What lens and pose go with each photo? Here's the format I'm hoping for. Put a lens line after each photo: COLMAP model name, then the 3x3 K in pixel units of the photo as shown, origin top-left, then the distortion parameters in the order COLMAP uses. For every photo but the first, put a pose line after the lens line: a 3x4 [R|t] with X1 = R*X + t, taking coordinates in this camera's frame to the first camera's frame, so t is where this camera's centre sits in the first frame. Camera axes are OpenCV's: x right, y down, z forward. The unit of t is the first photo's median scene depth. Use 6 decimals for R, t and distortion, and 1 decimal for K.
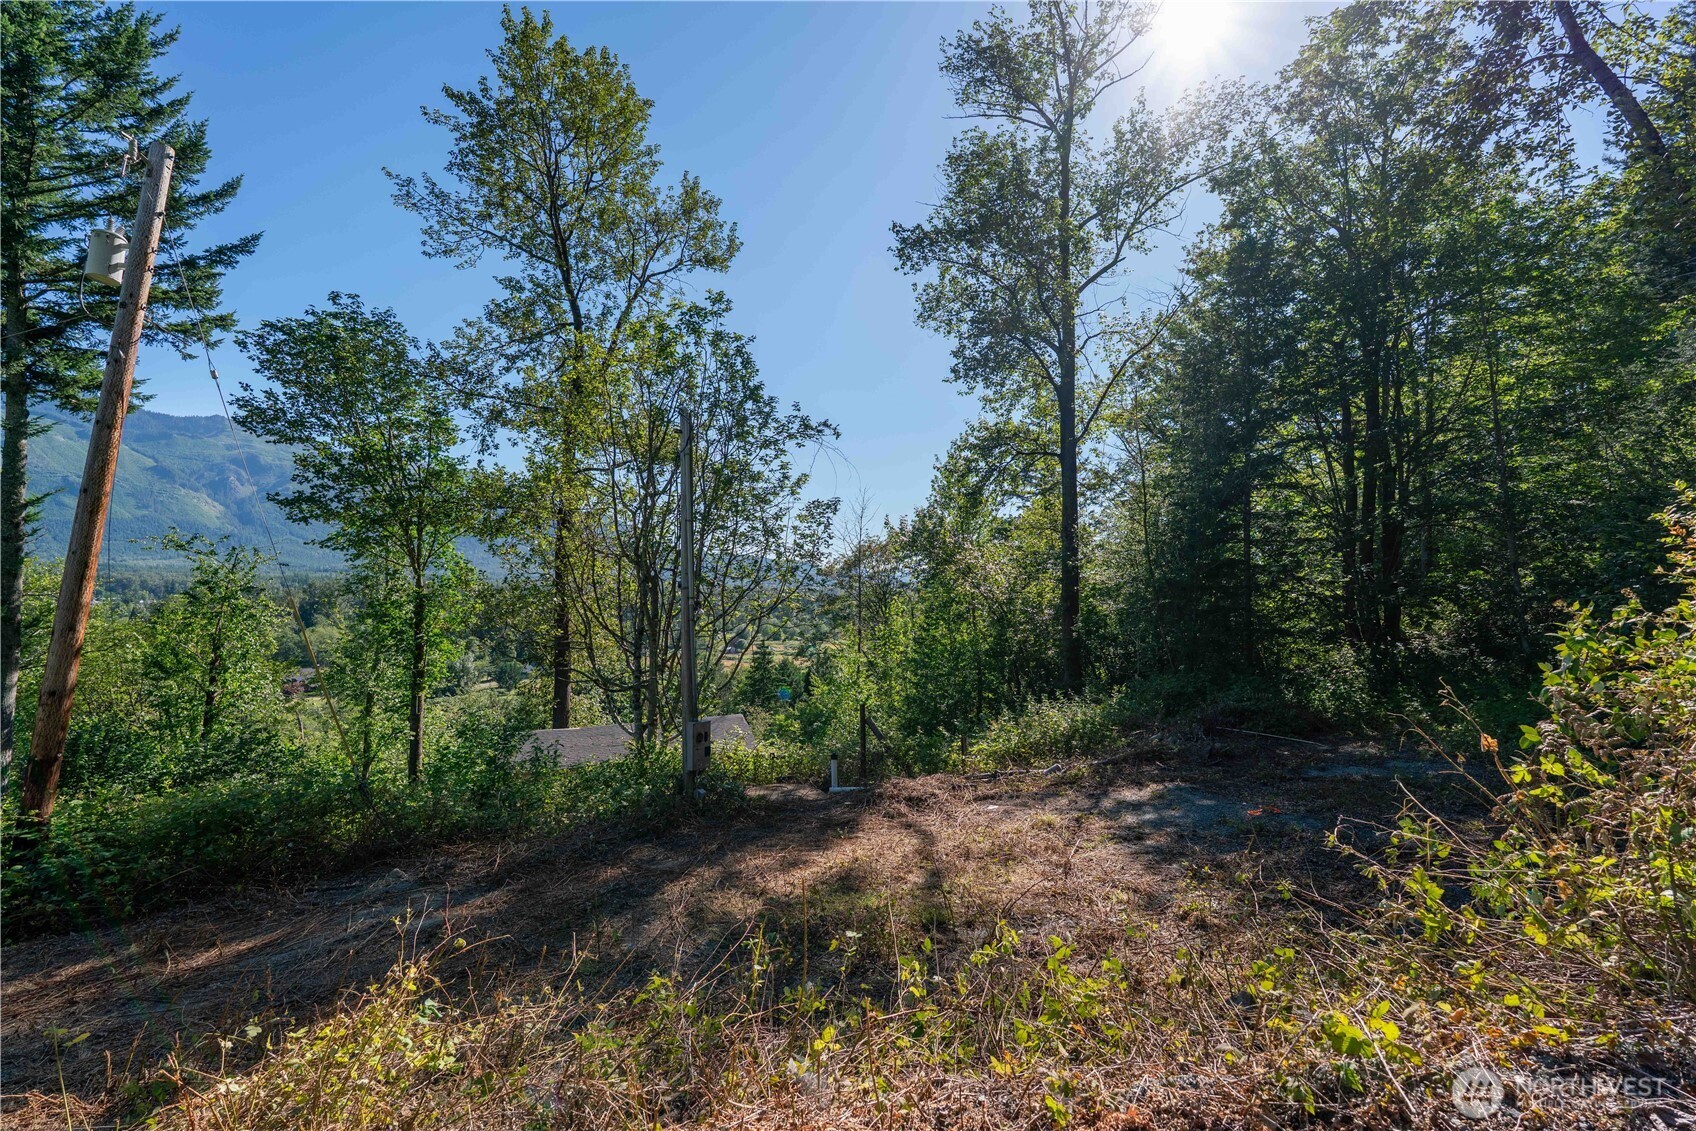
lens RADIAL K [[739.5, 0, 849.3], [0, 739.5, 568.3], [0, 0, 1]] dist [-0.004968, 0.001676]
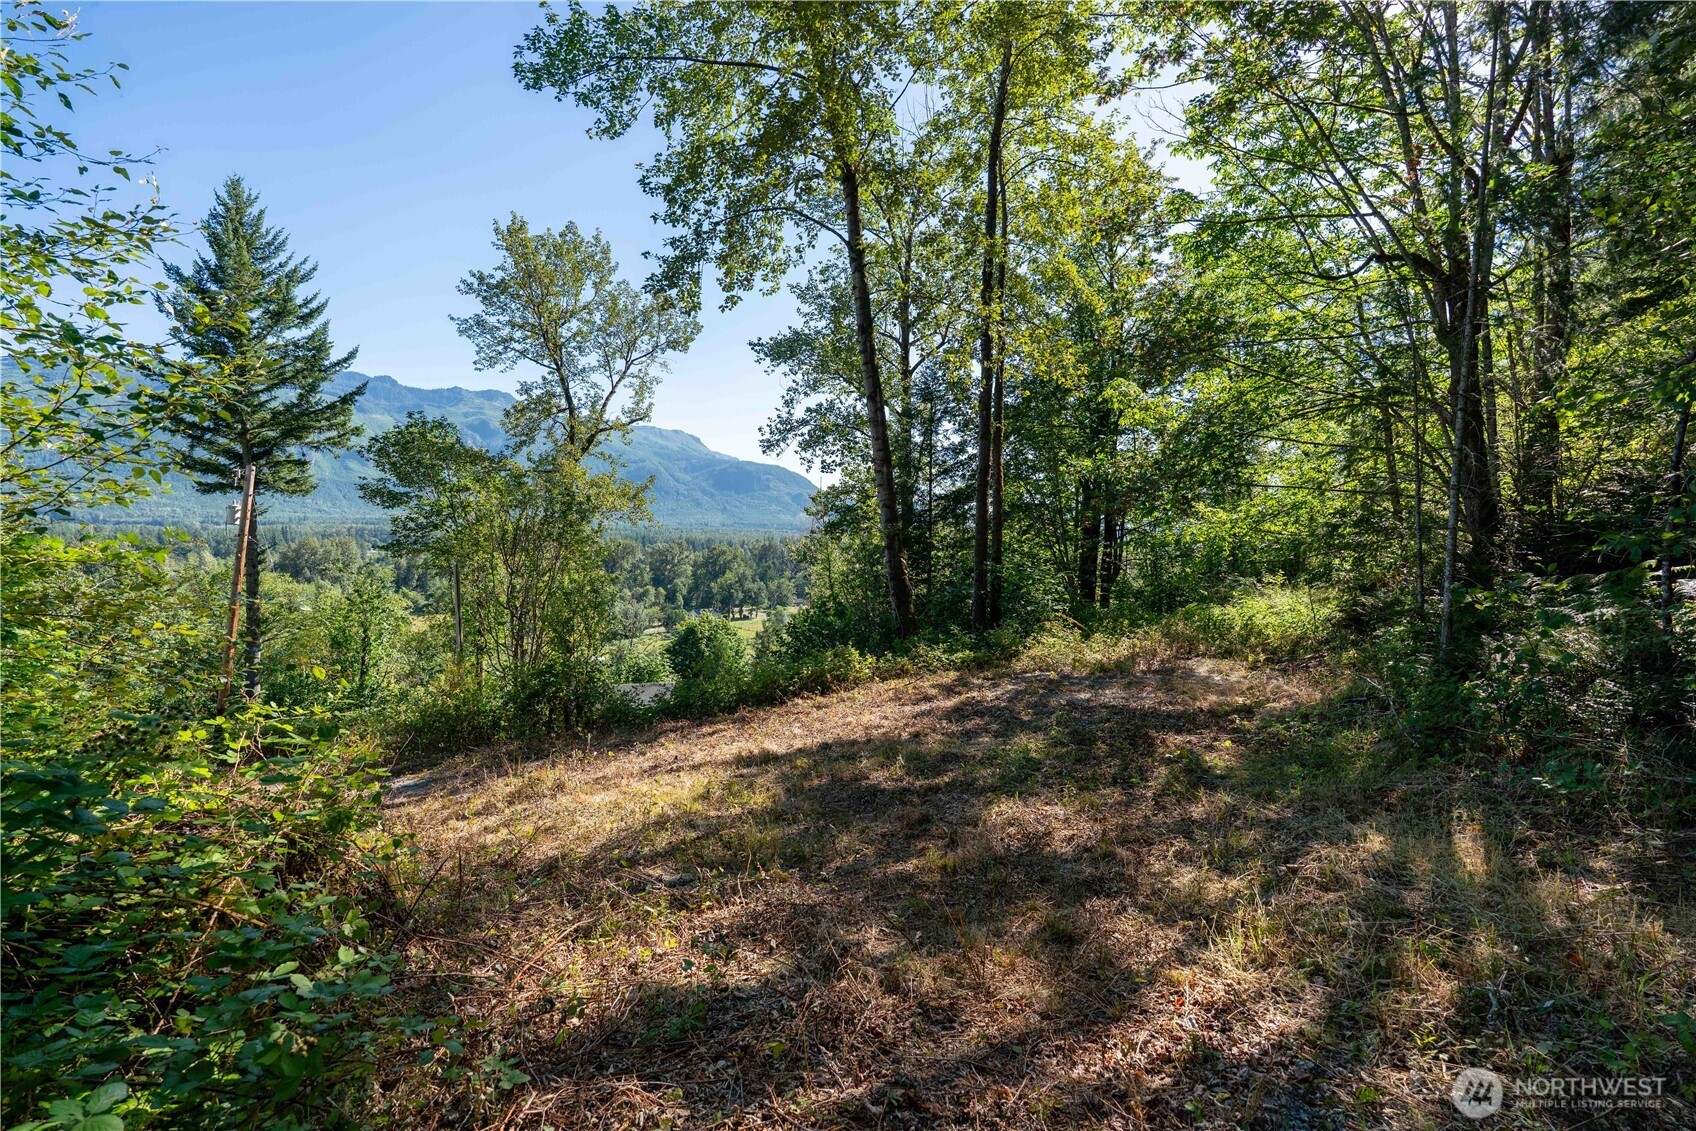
lens RADIAL K [[739.5, 0, 847.9], [0, 739.5, 572.1], [0, 0, 1]] dist [-0.004968, 0.001676]
pose [[0.973883, 0.009929, -0.226832, 0.575975], [0.007163, 0.997203, 0.074401, -0.139830], [0.226936, -0.074083, 0.971088, -0.354548]]
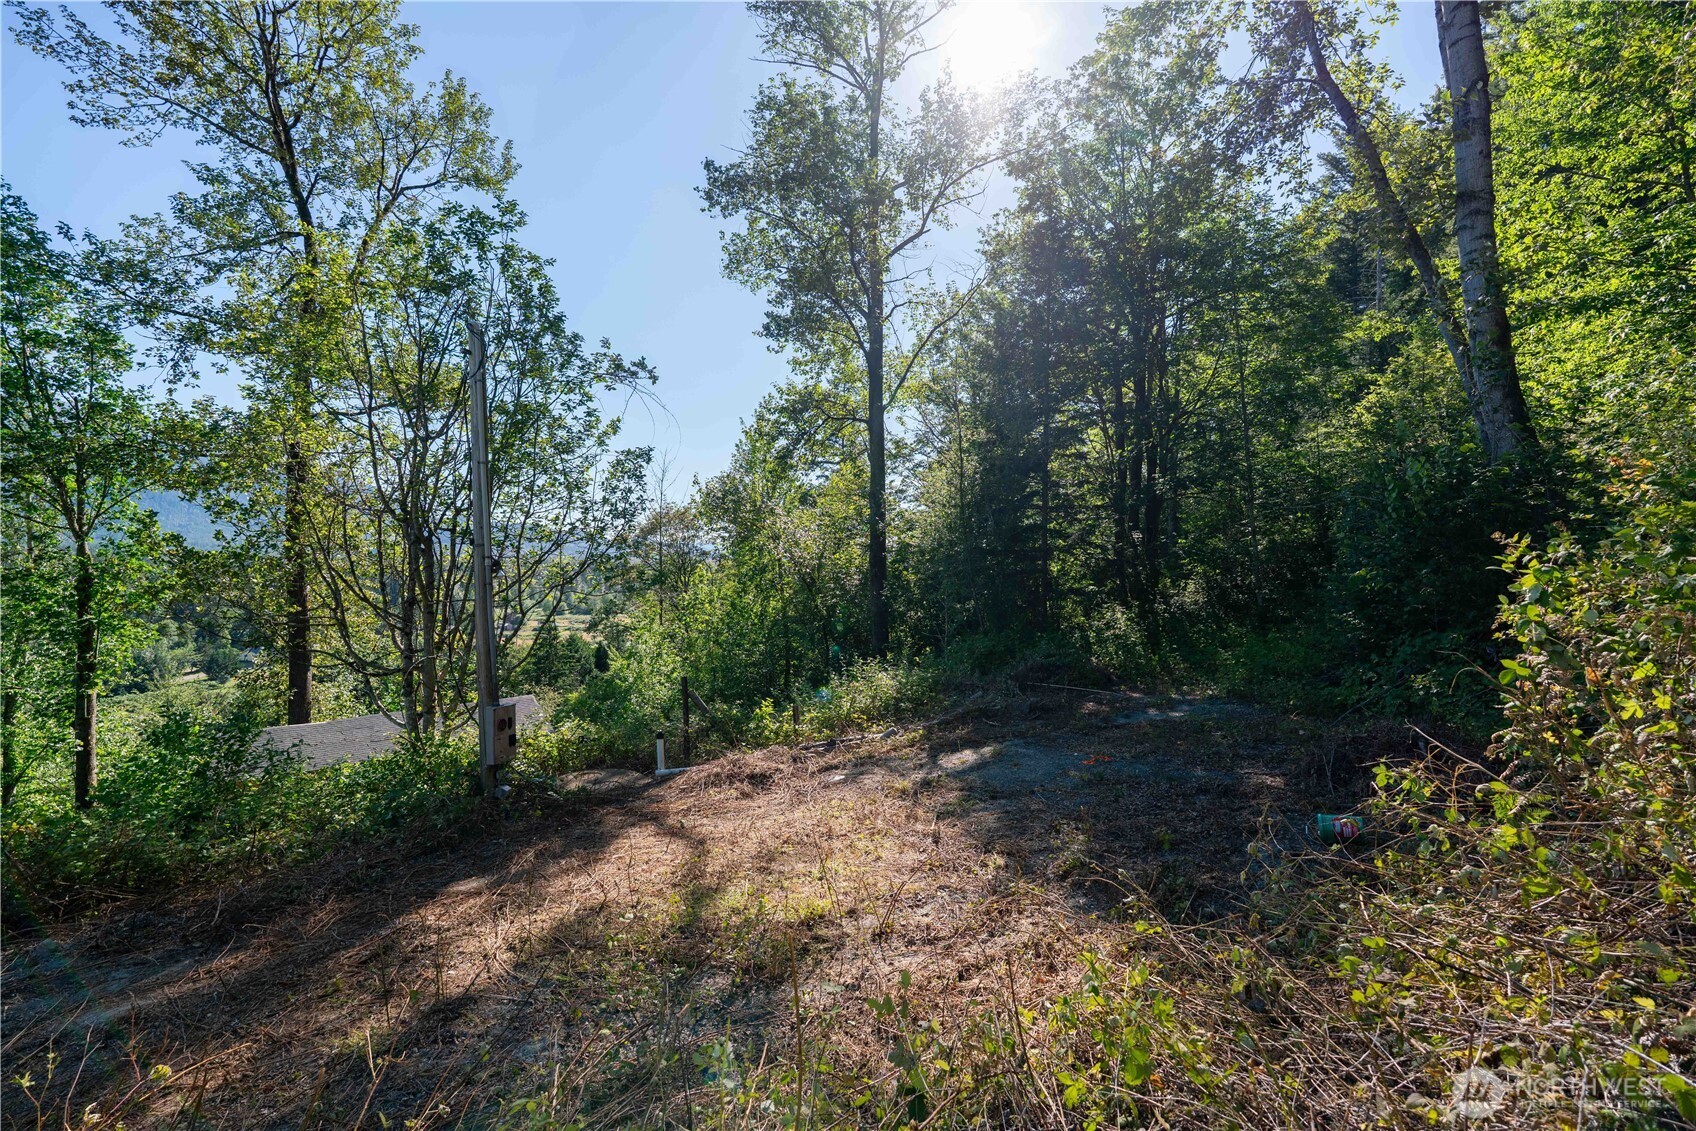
lens RADIAL K [[739.5, 0, 849.0], [0, 739.5, 571.6], [0, 0, 1]] dist [-0.004968, 0.001676]
pose [[0.962118, -0.009403, 0.272470, -0.018028], [-0.002703, 0.999027, 0.044019, 0.006511], [-0.272619, -0.043088, 0.961157, 0.034468]]
